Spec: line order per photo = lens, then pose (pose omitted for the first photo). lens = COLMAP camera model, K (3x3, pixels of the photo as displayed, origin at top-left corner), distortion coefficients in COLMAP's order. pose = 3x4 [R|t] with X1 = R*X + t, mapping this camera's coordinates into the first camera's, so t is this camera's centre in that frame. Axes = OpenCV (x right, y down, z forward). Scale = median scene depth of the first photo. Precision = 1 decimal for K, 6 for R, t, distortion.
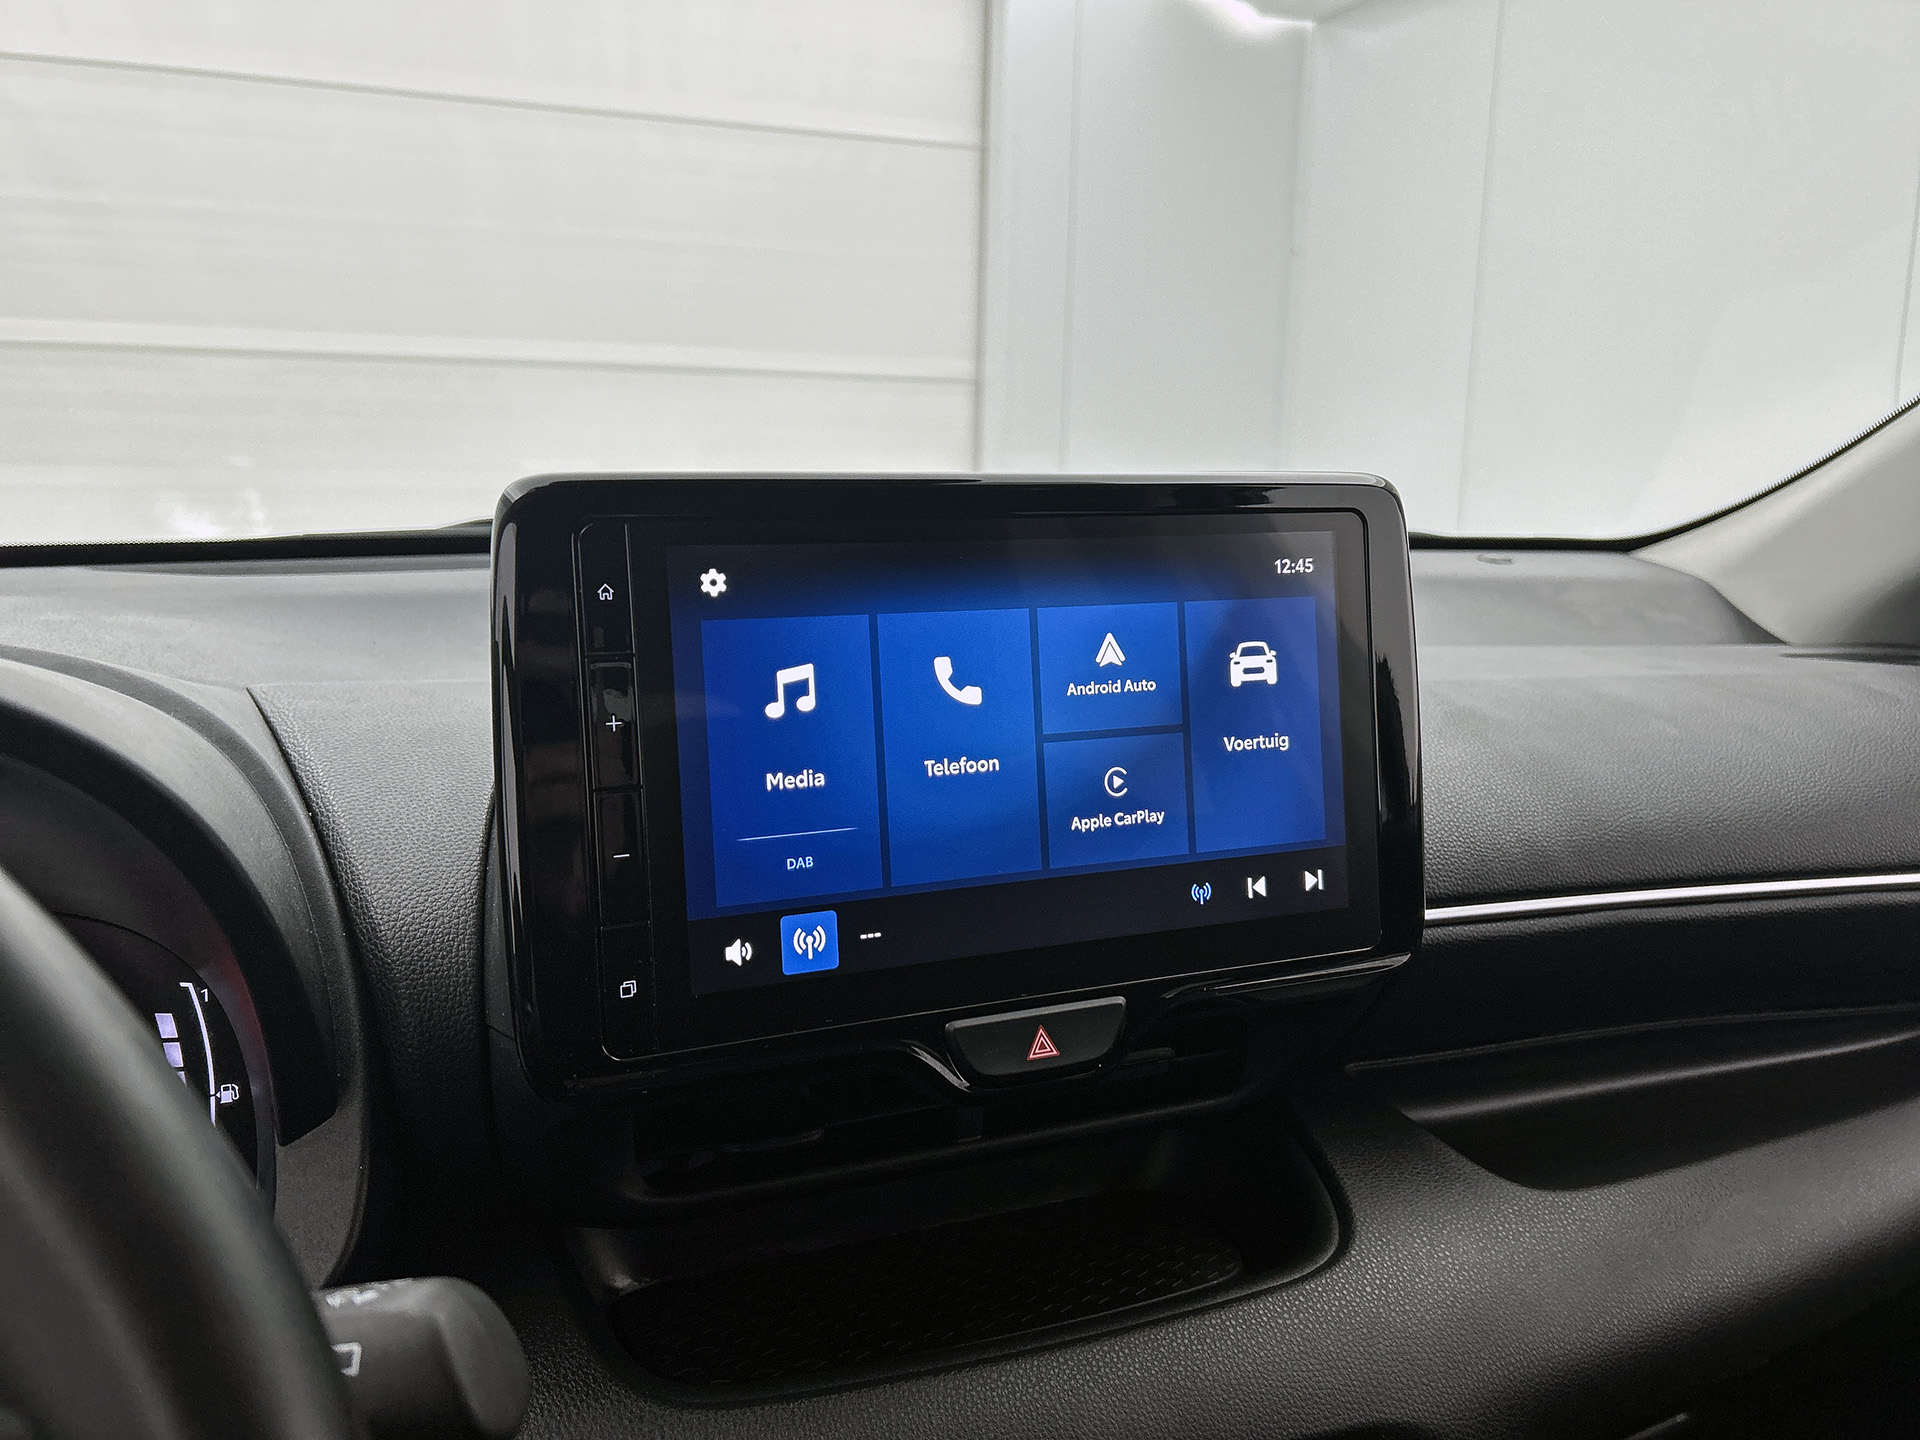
lens RADIAL K [[1475.4, 0, 960.0], [0, 1475.4, 720.0], [0, 0, 1]] dist [0.009589, -0.008034]
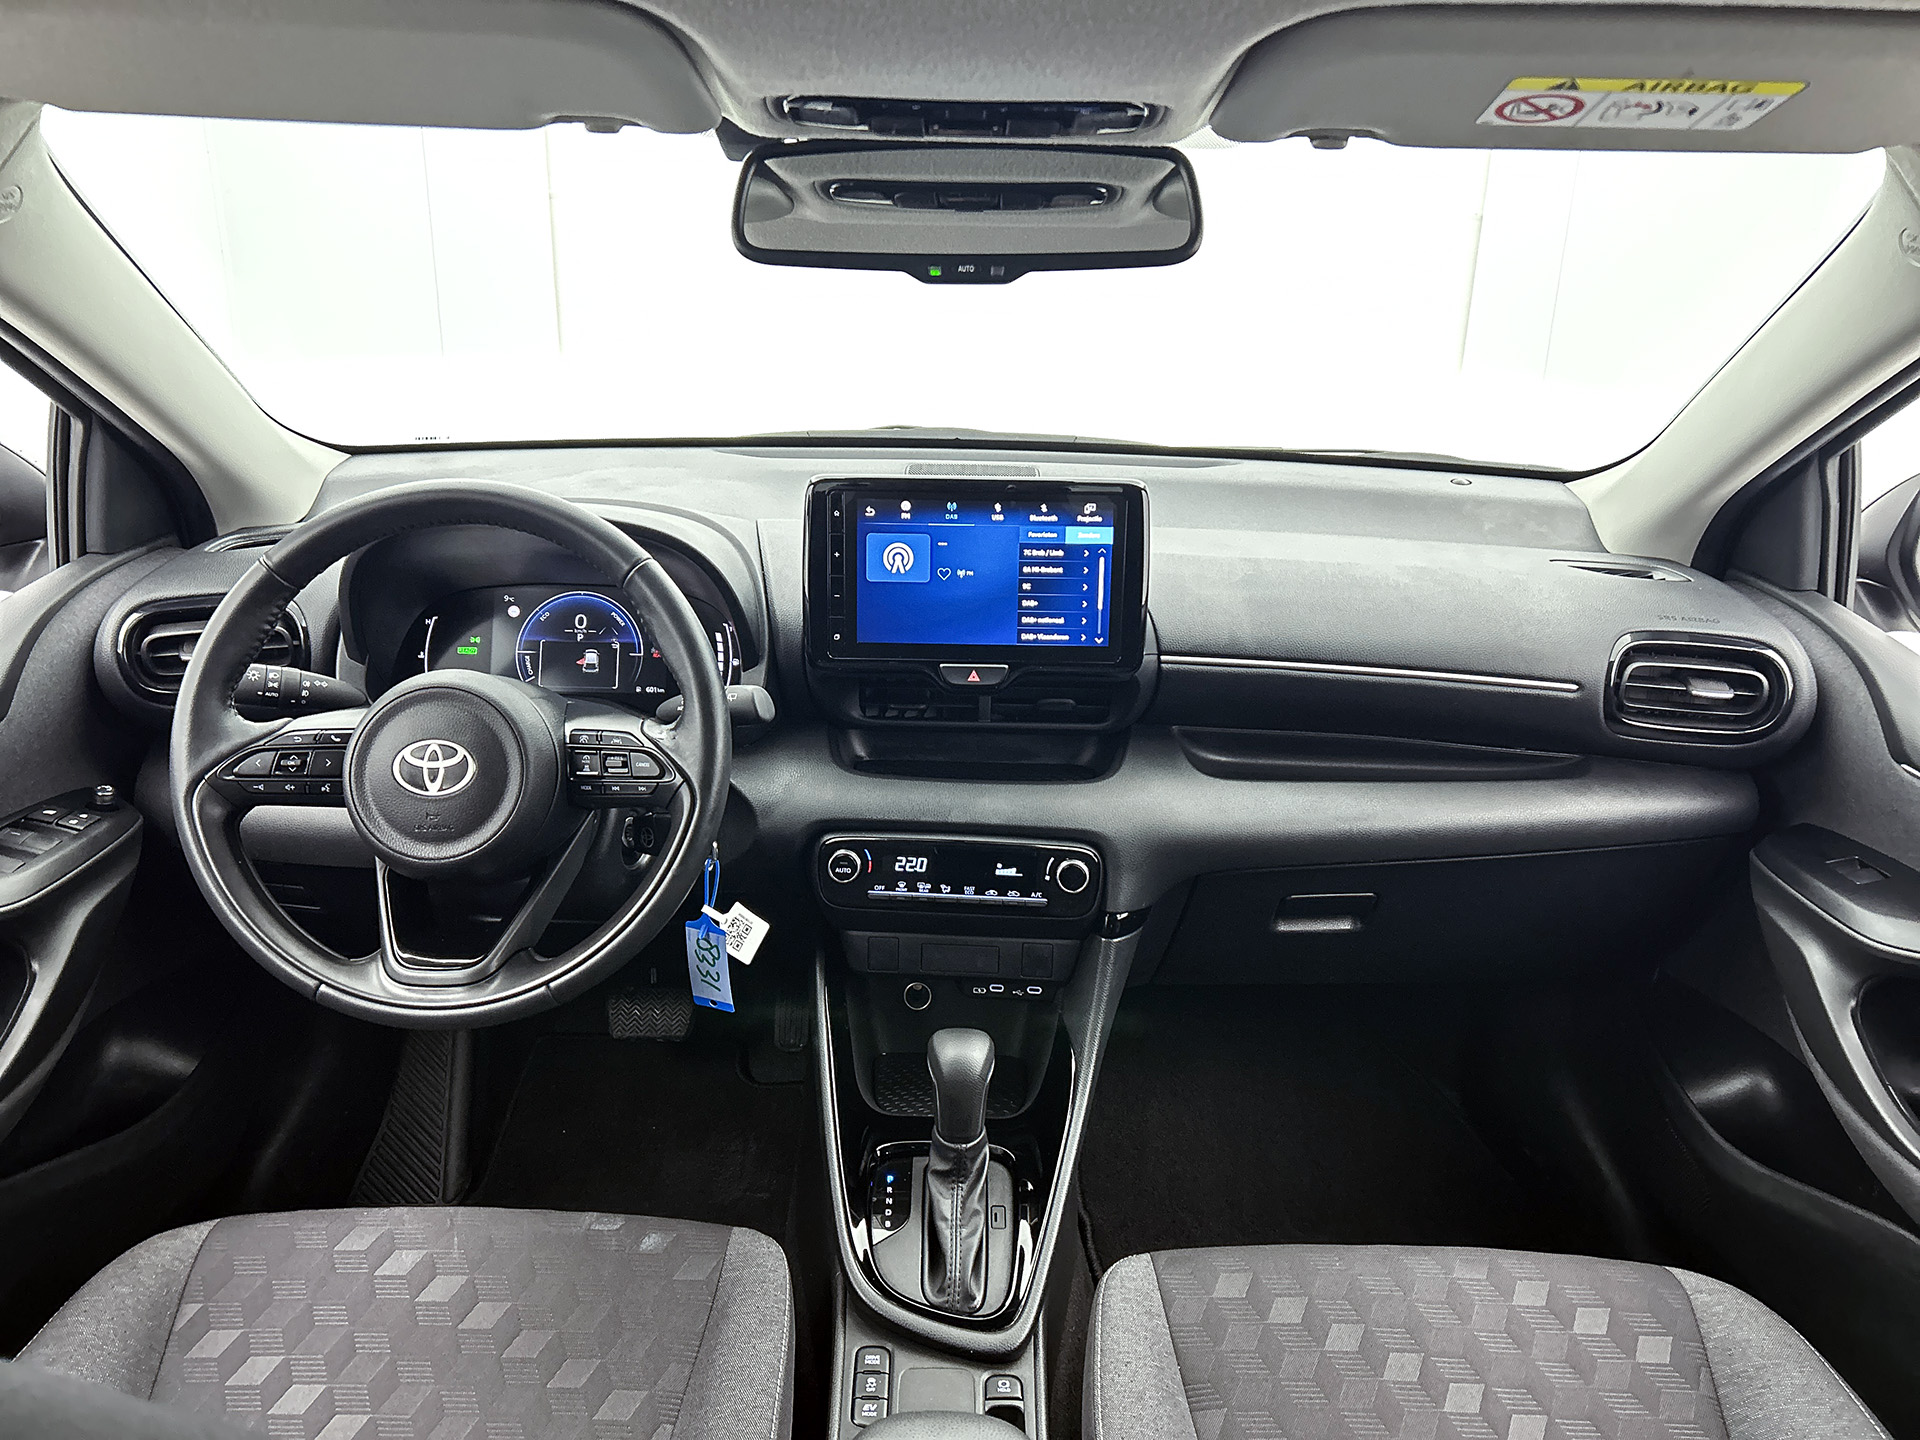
lens RADIAL K [[1429.9, 0, 974.5], [0, 1429.9, 715.0], [0, 0, 1]] dist [0.066249, -0.002342]
pose [[0.921737, 0.136079, -0.363158, 0.970554], [-0.079755, 0.982916, 0.165880, -0.154295], [0.379526, -0.123934, 0.916843, -1.415397]]
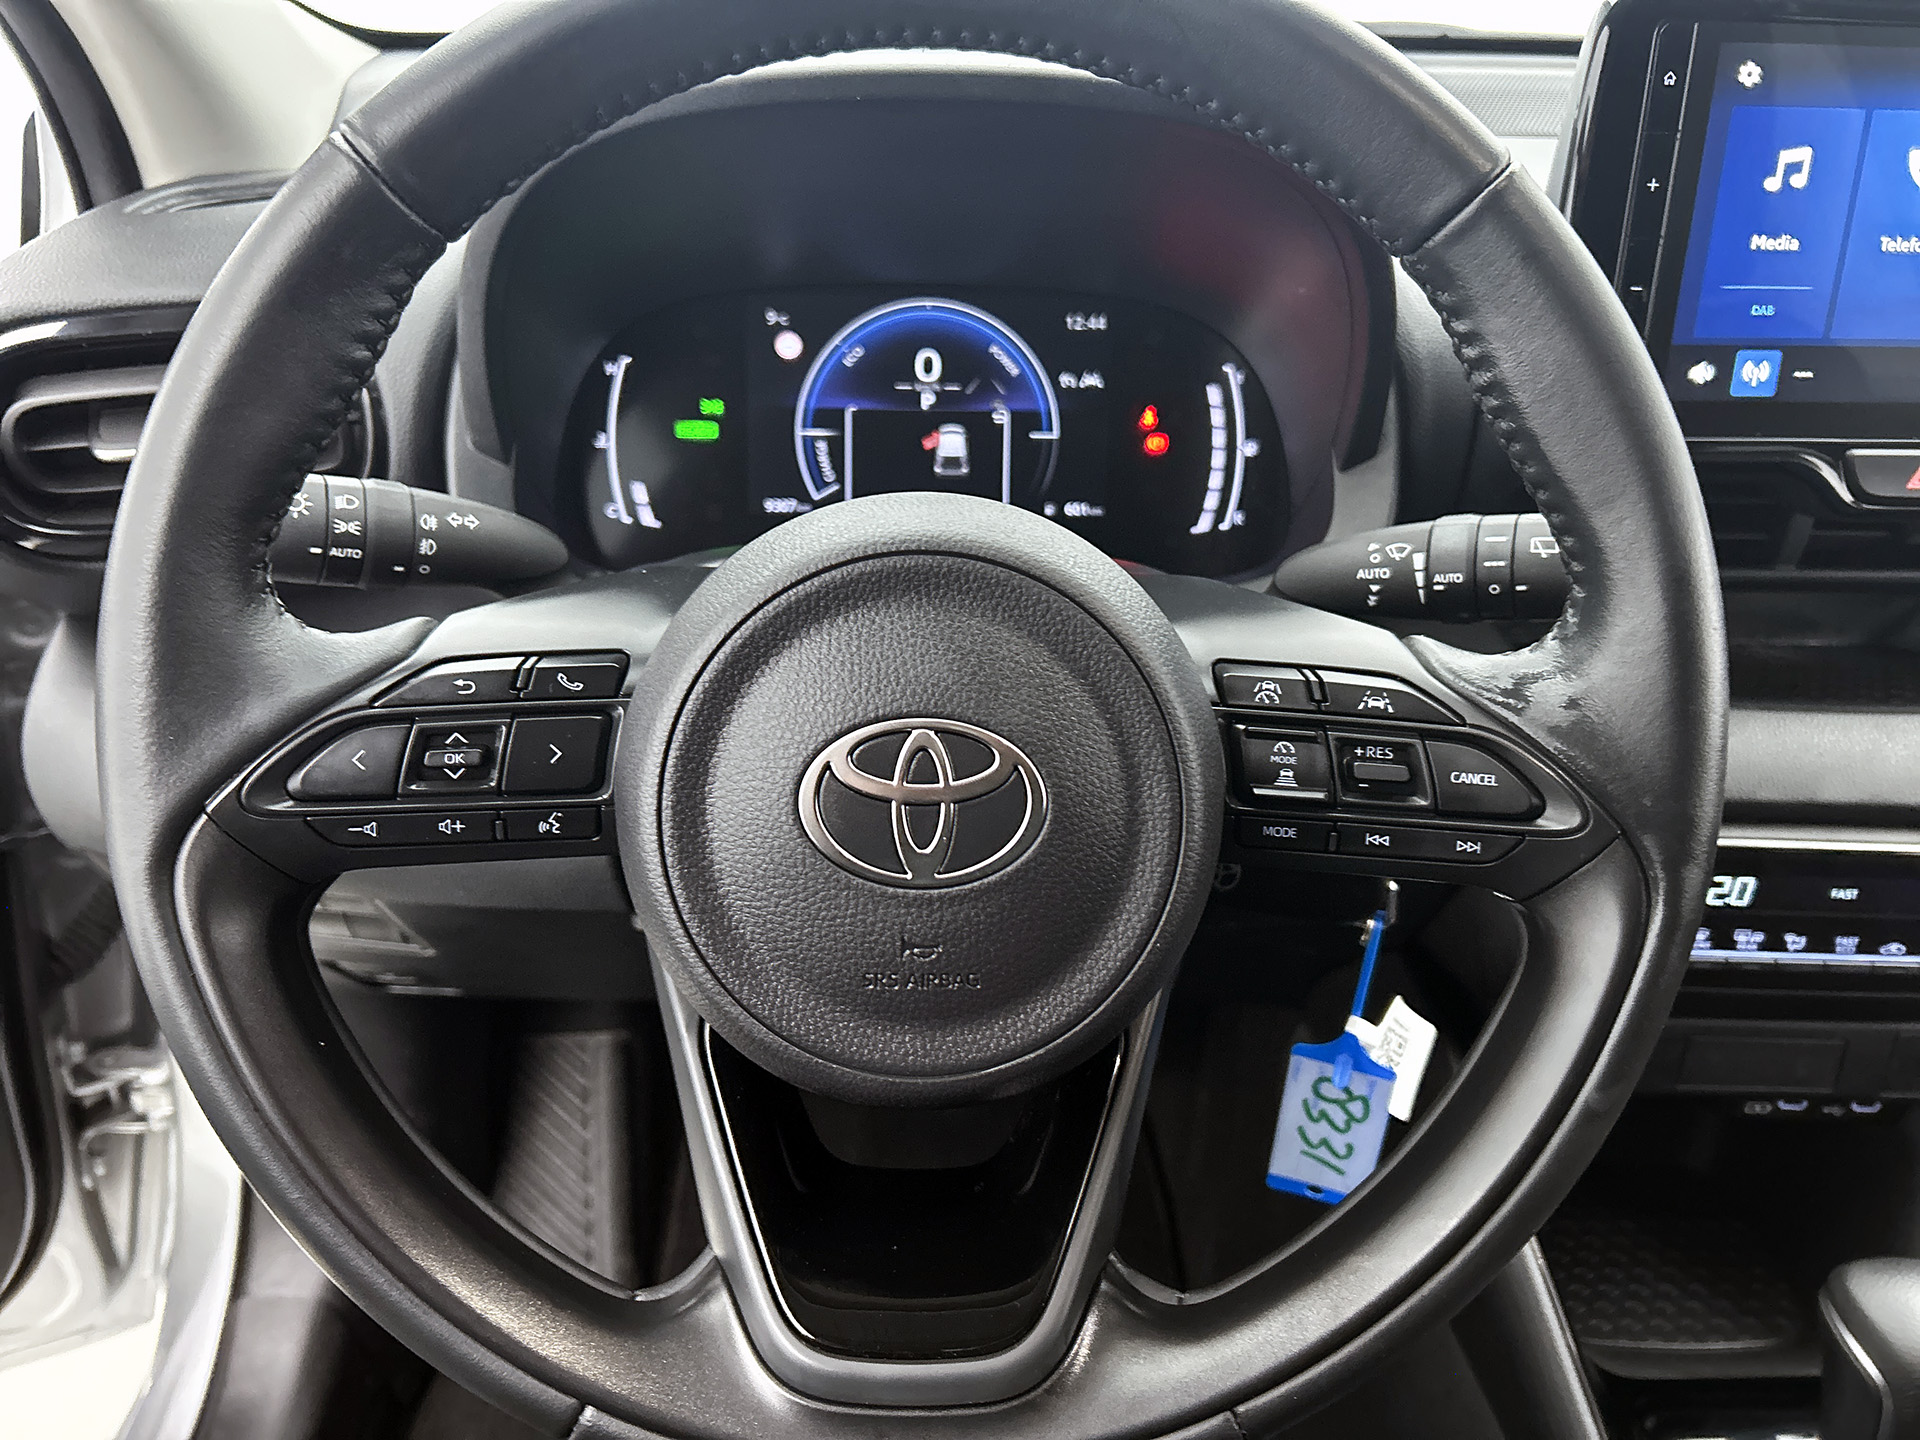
lens RADIAL K [[1475.4, 0, 960.0], [0, 1475.4, 720.0], [0, 0, 1]] dist [0.009589, -0.008034]
pose [[0.933944, 0.176303, -0.310912, -0.249820], [-0.075140, 0.947287, 0.311450, 0.071637], [0.349432, -0.267515, 0.897960, -0.434397]]
